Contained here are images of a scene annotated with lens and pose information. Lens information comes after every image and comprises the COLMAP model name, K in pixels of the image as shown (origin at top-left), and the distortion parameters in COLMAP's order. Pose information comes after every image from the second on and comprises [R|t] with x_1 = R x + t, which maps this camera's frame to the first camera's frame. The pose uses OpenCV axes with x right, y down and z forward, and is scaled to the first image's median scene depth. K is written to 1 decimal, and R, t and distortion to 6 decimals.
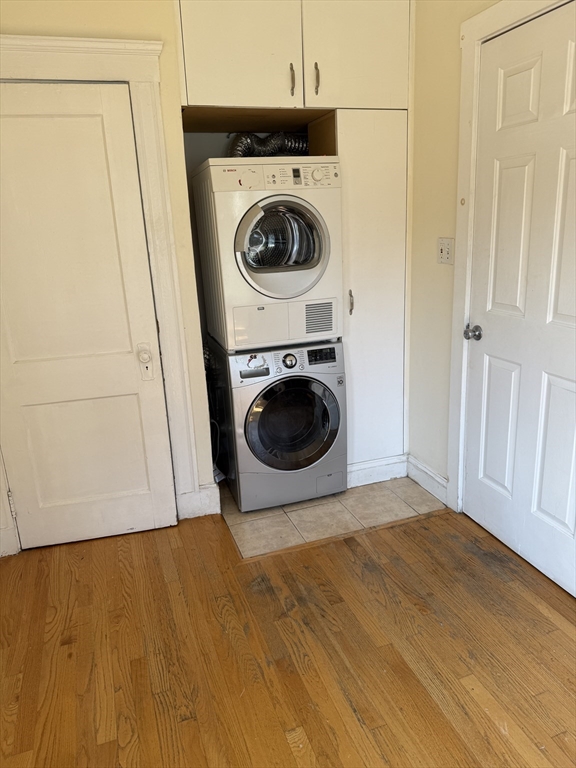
lens RADIAL K [[538.9, 0, 288.0], [0, 538.9, 384.0], [0, 0, 1]] dist [0.098800, -0.159671]
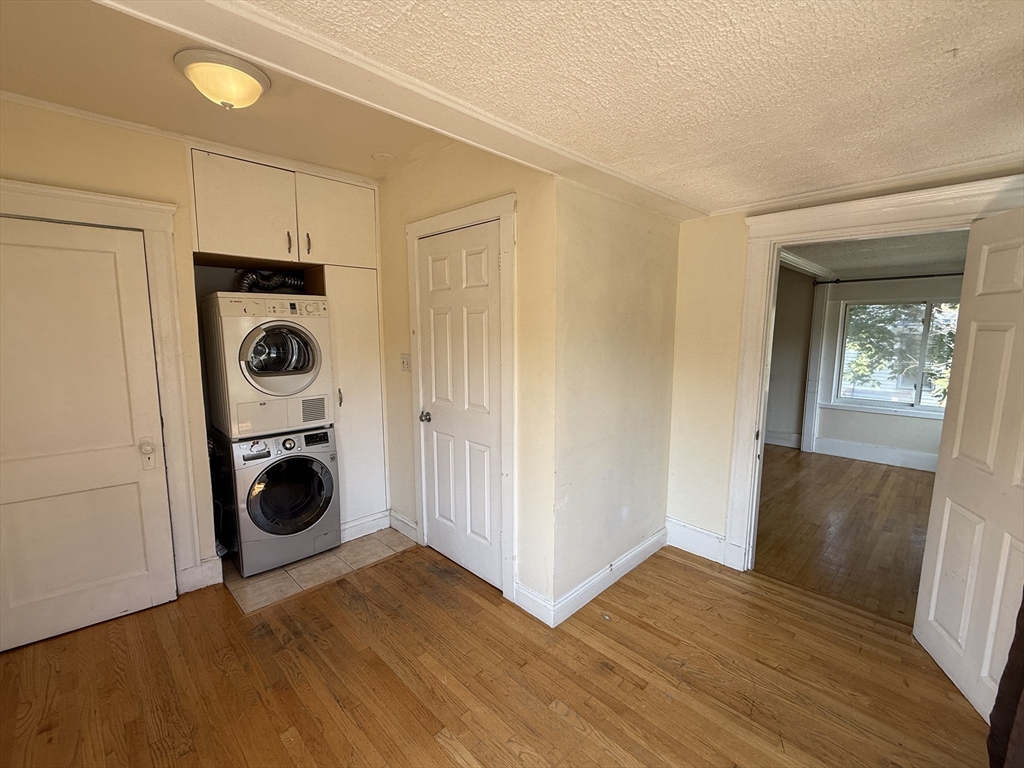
lens RADIAL K [[445.3, 0, 512.0], [0, 445.3, 384.0], [0, 0, 1]] dist [-0.001660, 0.000848]
pose [[0.902117, -0.007476, 0.431426, 0.028347], [0.081214, 0.984922, -0.152753, 0.021670], [-0.423779, 0.172839, 0.889122, -0.195695]]
